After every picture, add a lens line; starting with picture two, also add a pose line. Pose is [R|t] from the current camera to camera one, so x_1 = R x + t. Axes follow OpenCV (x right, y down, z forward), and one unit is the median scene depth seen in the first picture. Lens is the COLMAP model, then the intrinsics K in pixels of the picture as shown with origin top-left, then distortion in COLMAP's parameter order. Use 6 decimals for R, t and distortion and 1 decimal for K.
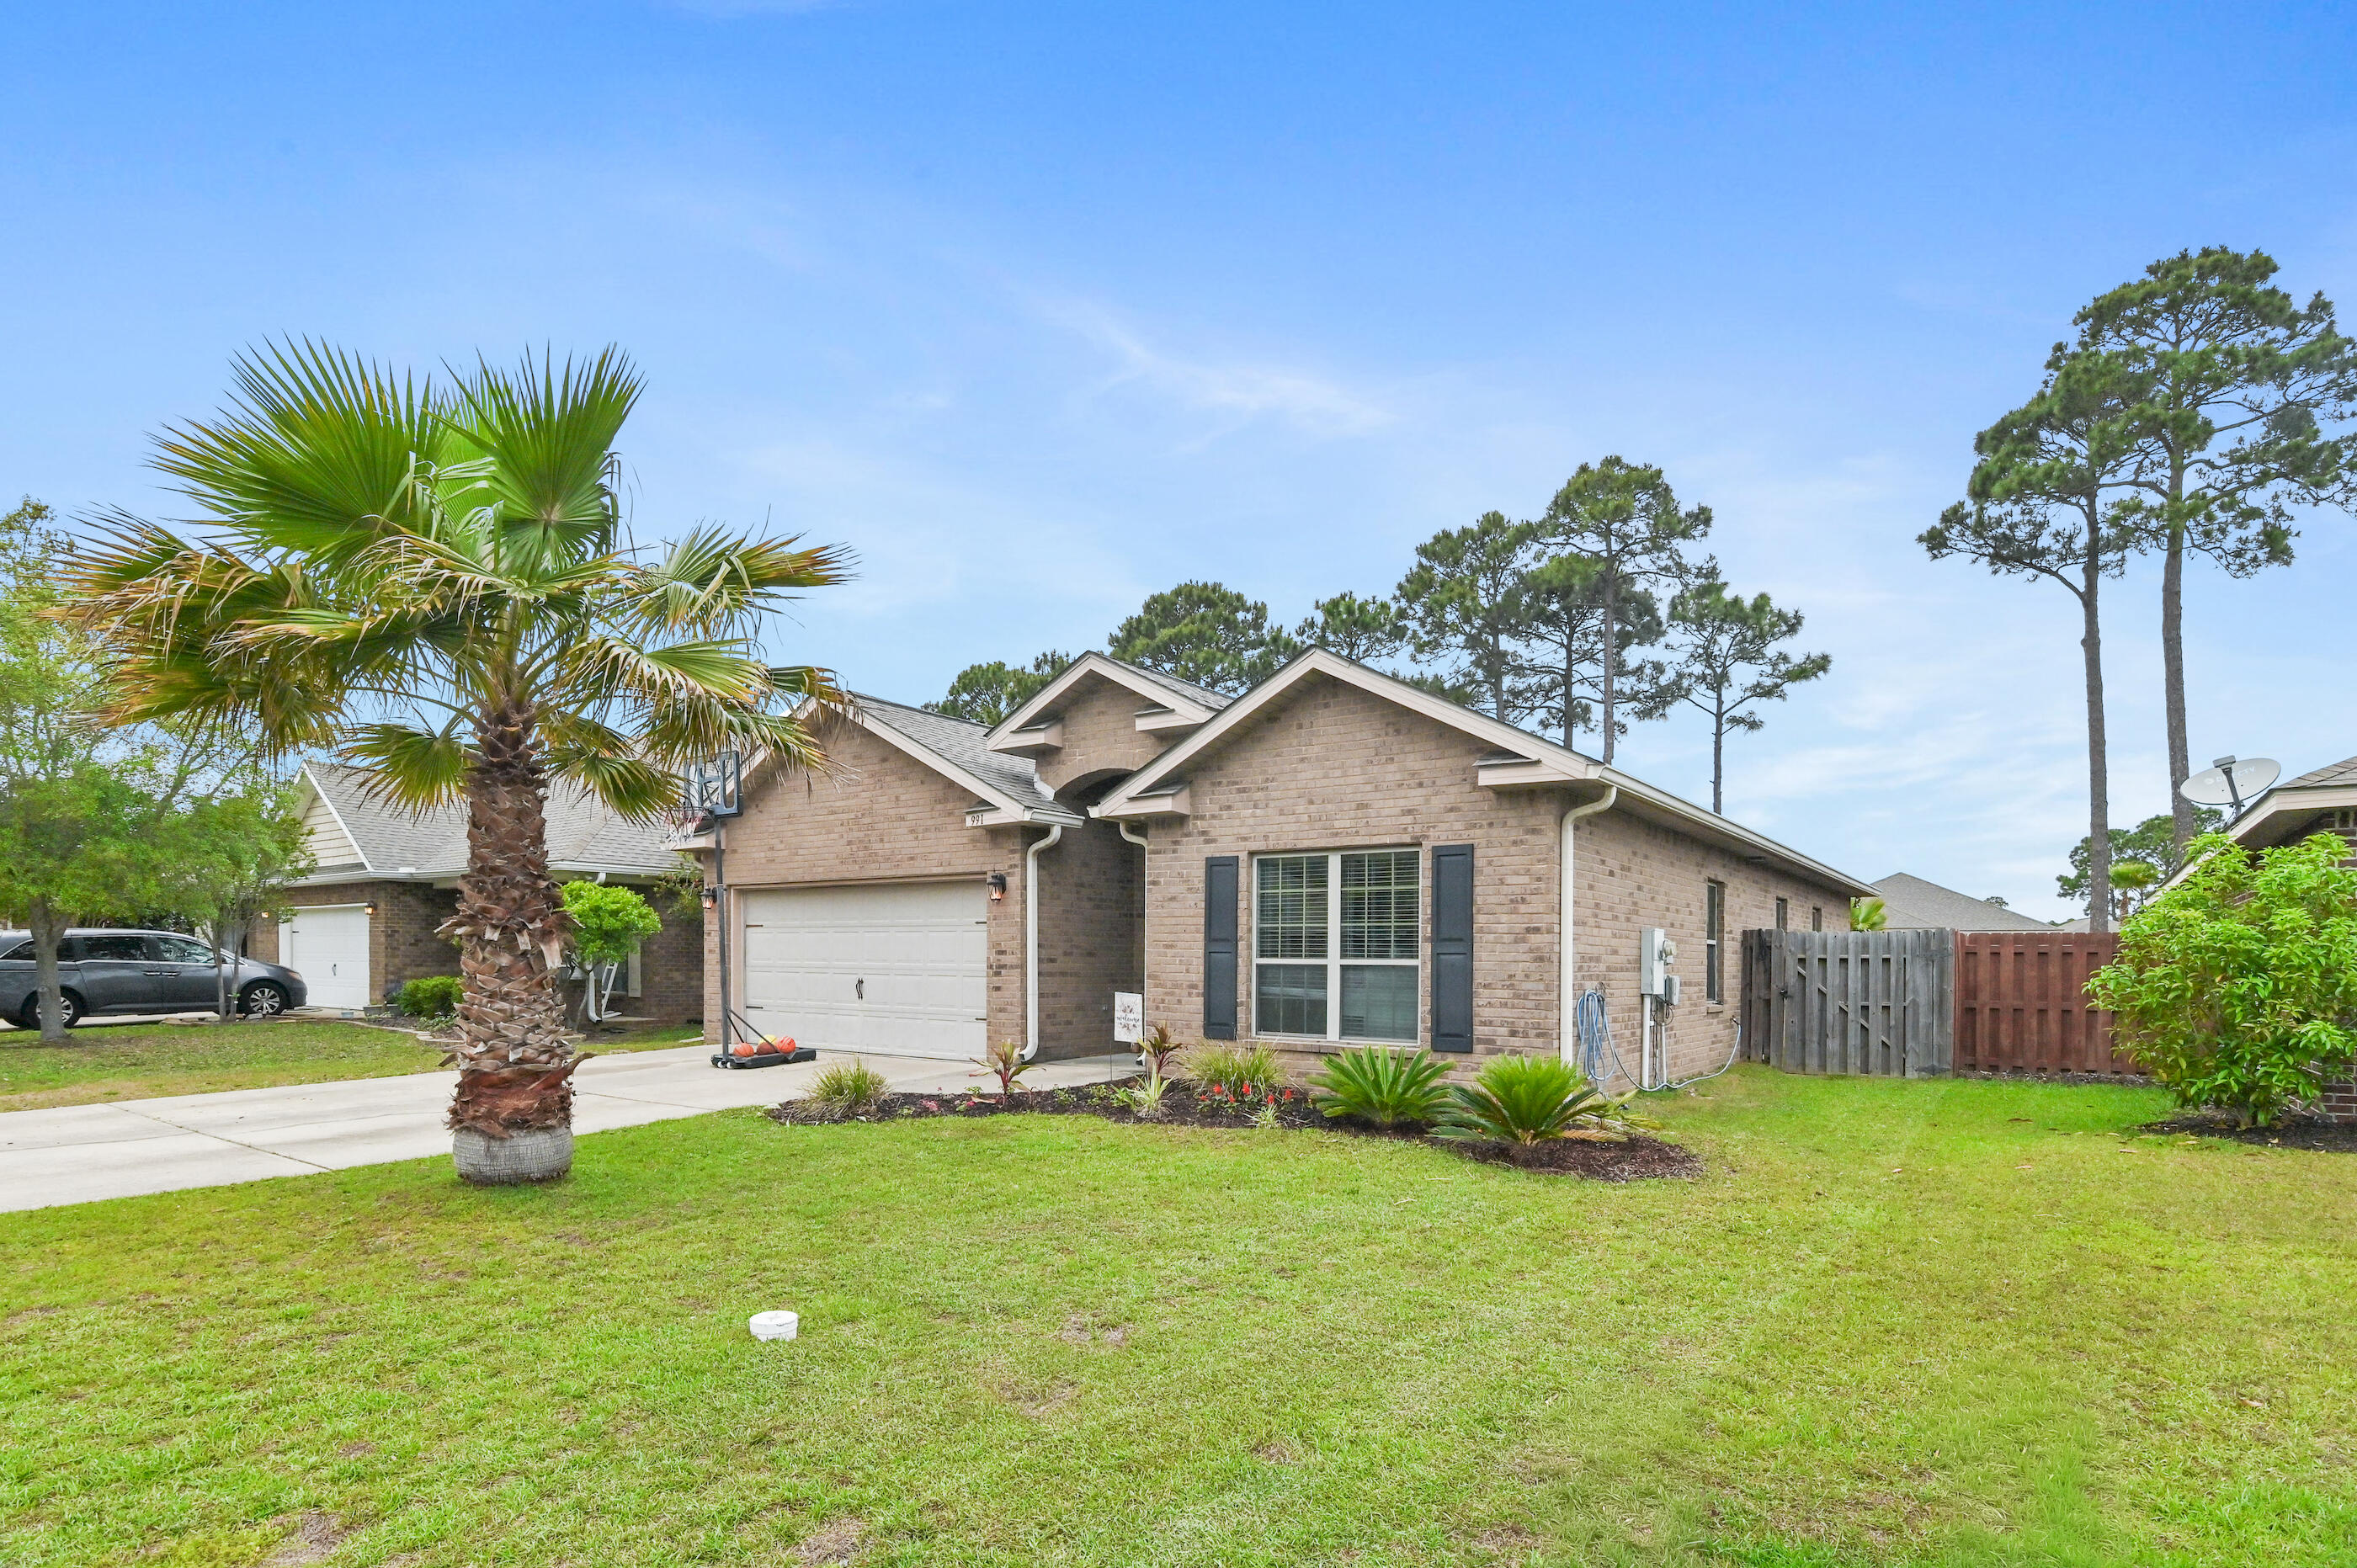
lens RADIAL K [[1164.8, 0, 1133.4], [0, 1164.8, 818.5], [0, 0, 1]] dist [-0.002471, 0.003866]
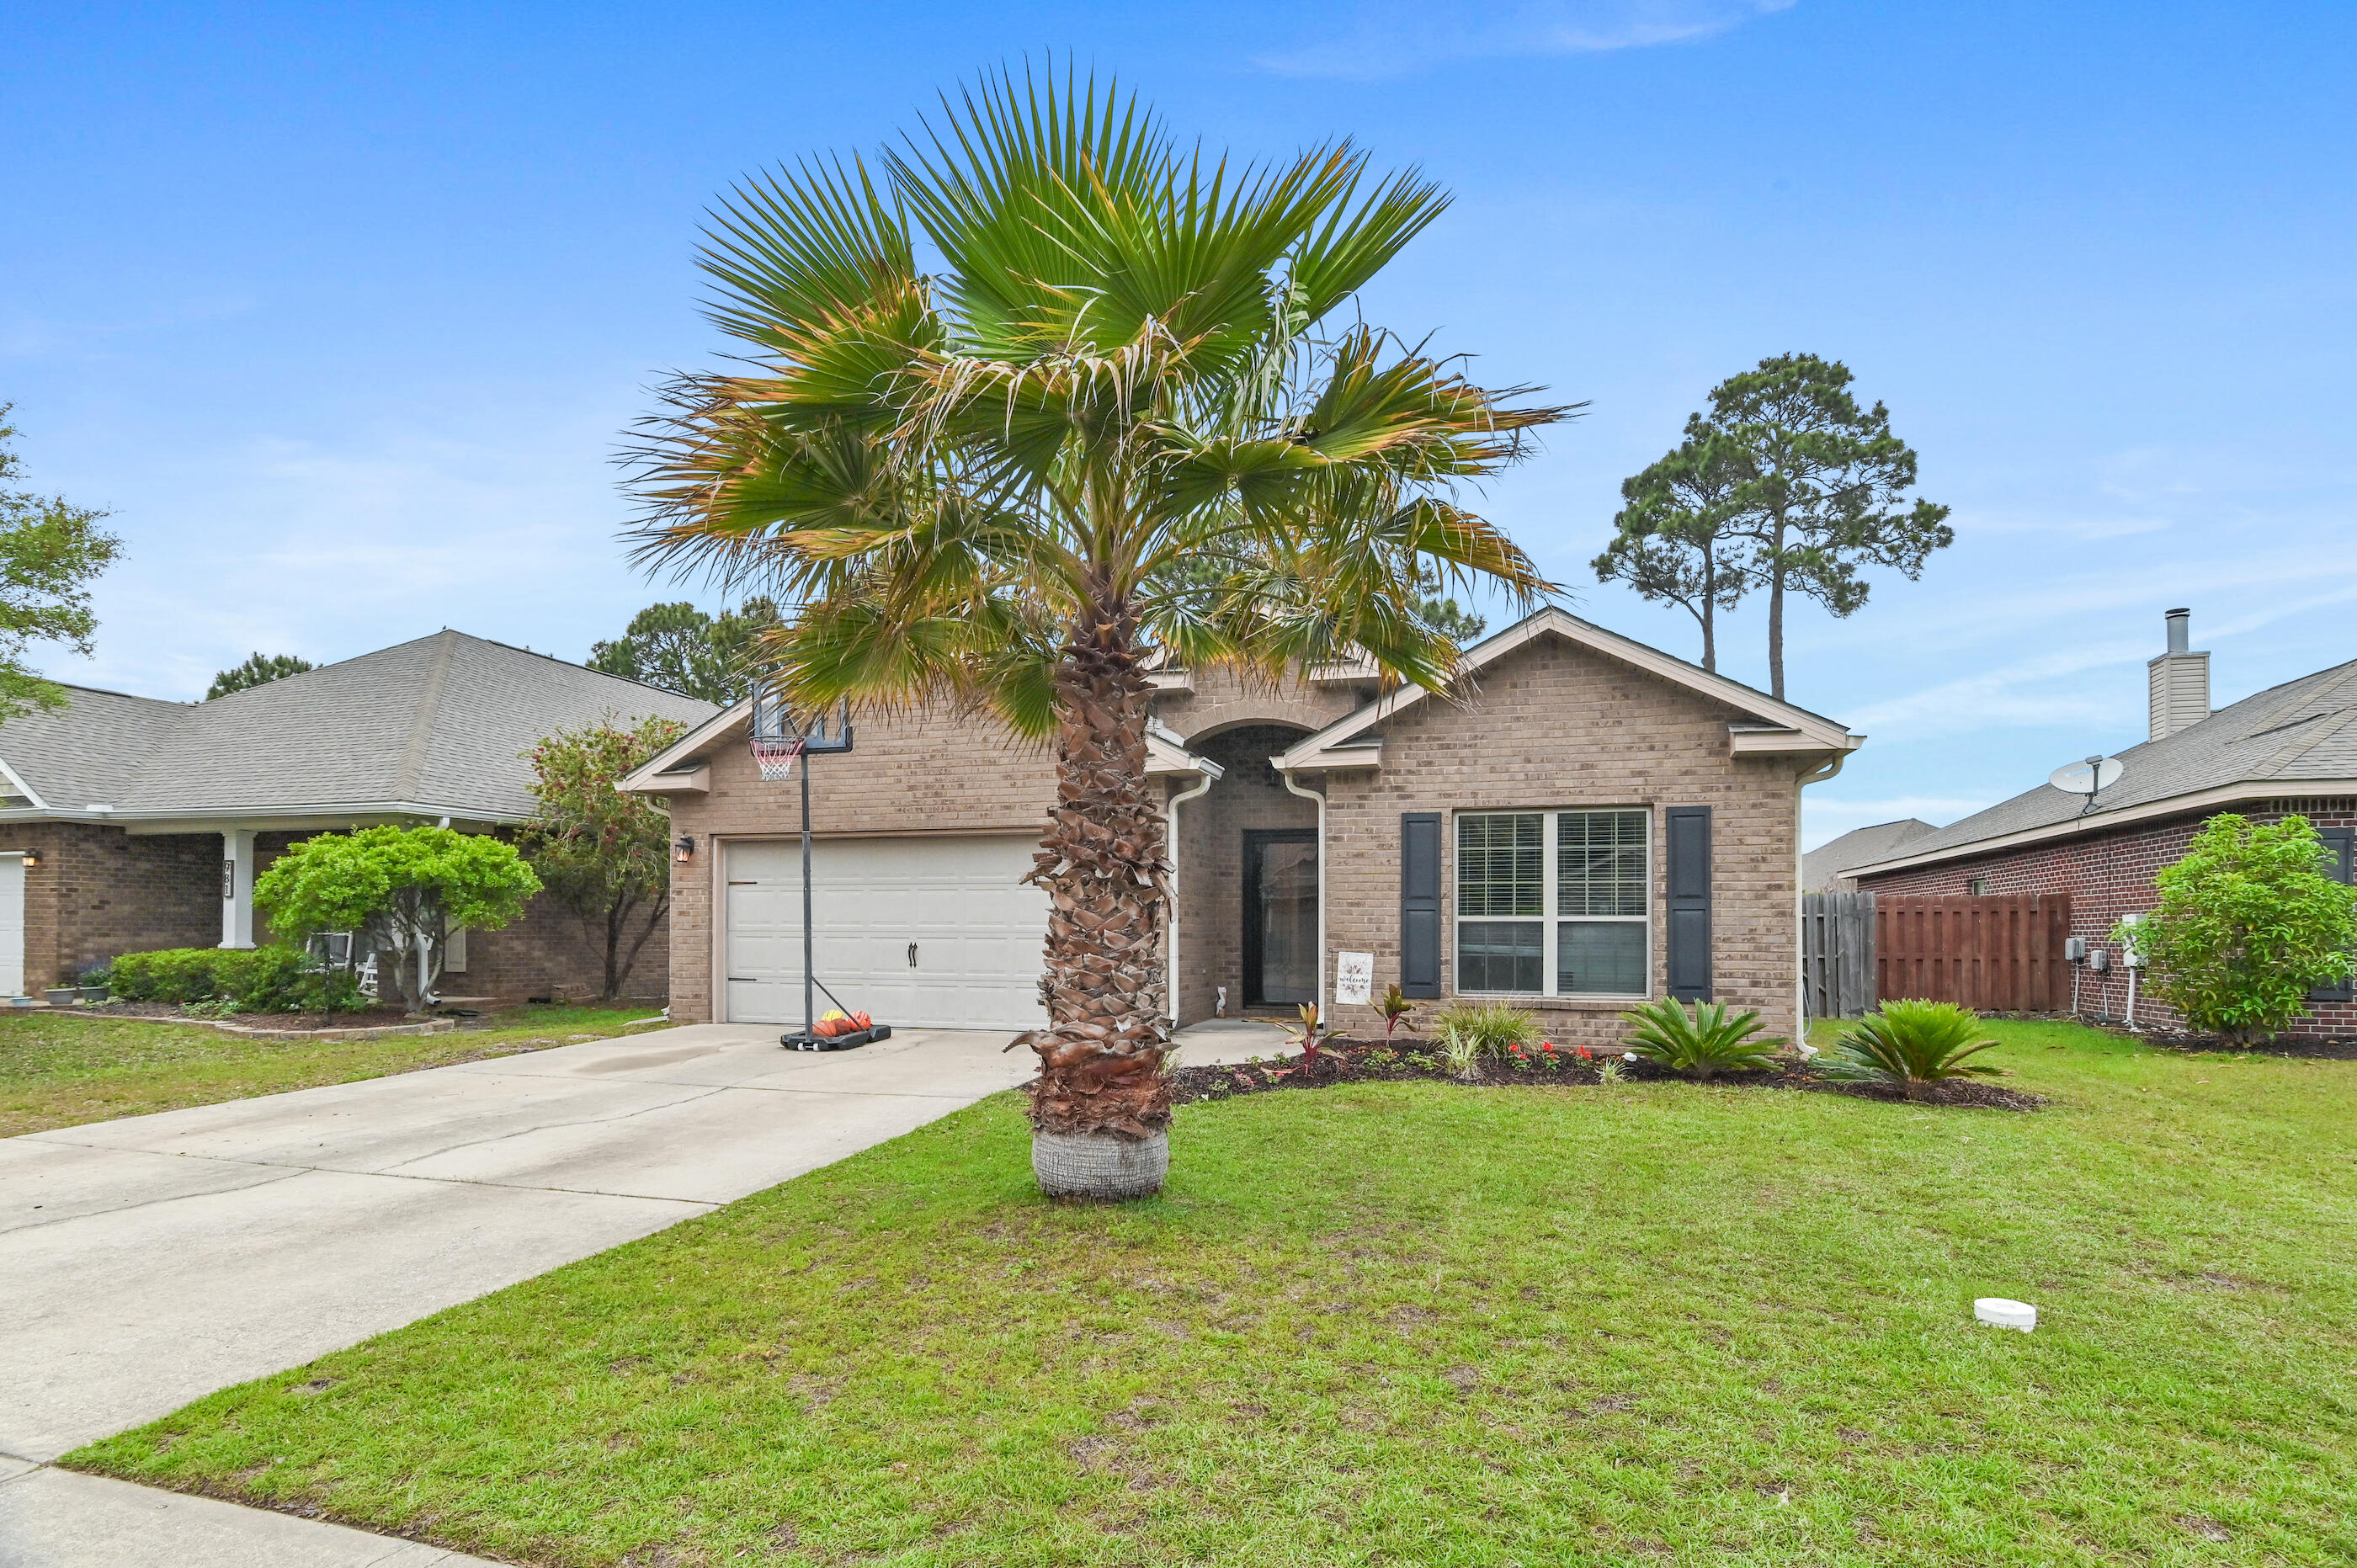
lens RADIAL K [[1164.8, 0, 1179.4], [0, 1164.8, 782.2], [0, 0, 1]] dist [-0.002471, 0.003866]
pose [[0.945530, 0.034981, 0.323651, -0.434279], [-0.033769, 0.999386, -0.009364, 0.022766], [-0.323779, -0.002075, 0.946130, 0.134366]]
